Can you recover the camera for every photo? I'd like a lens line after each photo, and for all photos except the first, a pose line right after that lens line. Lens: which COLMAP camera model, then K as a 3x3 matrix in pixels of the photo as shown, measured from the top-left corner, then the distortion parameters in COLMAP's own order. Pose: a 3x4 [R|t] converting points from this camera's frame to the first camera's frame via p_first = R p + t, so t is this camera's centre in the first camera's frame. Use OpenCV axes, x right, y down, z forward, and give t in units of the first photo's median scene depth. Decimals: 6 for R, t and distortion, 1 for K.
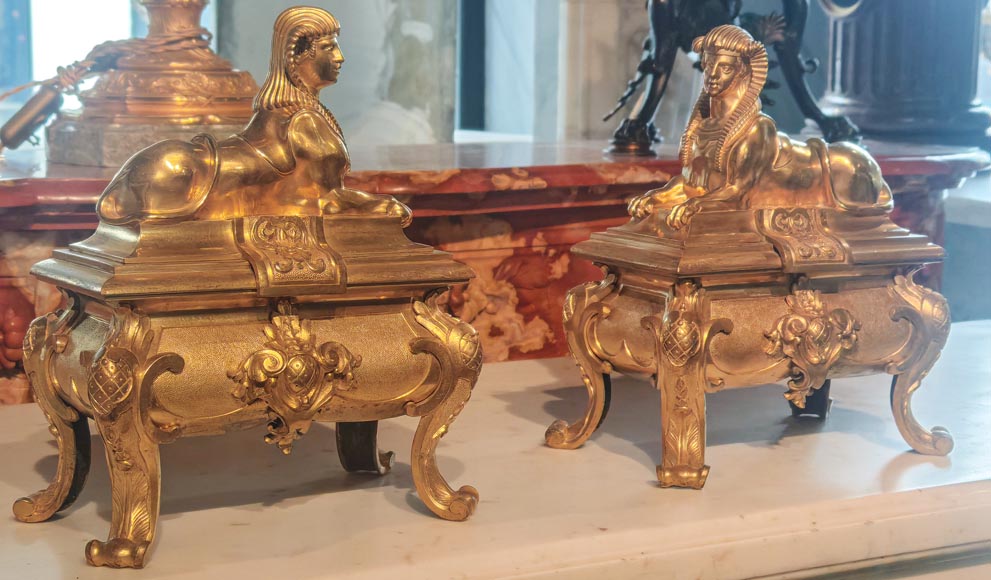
lens RADIAL K [[1767.1, 0, 456.4], [0, 1767.1, 310.7], [0, 0, 1]] dist [0.043643, 0.000000]
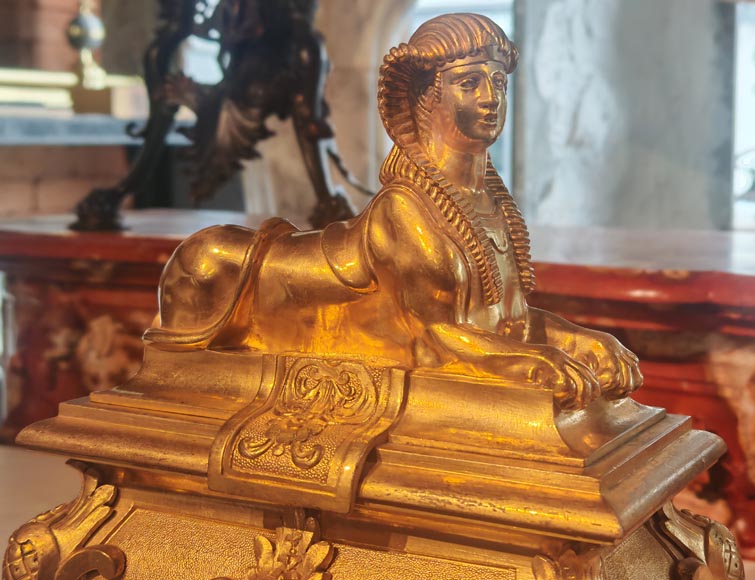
lens RADIAL K [[1340.4, 0, 383.1], [0, 1340.4, 281.1], [0, 0, 1]] dist [0.088531, 0.000000]
pose [[0.550821, 0.083327, -0.830453, 0.272371], [-0.122237, 0.992329, 0.018492, -0.086482], [0.825624, 0.091326, 0.556781, 0.721235]]
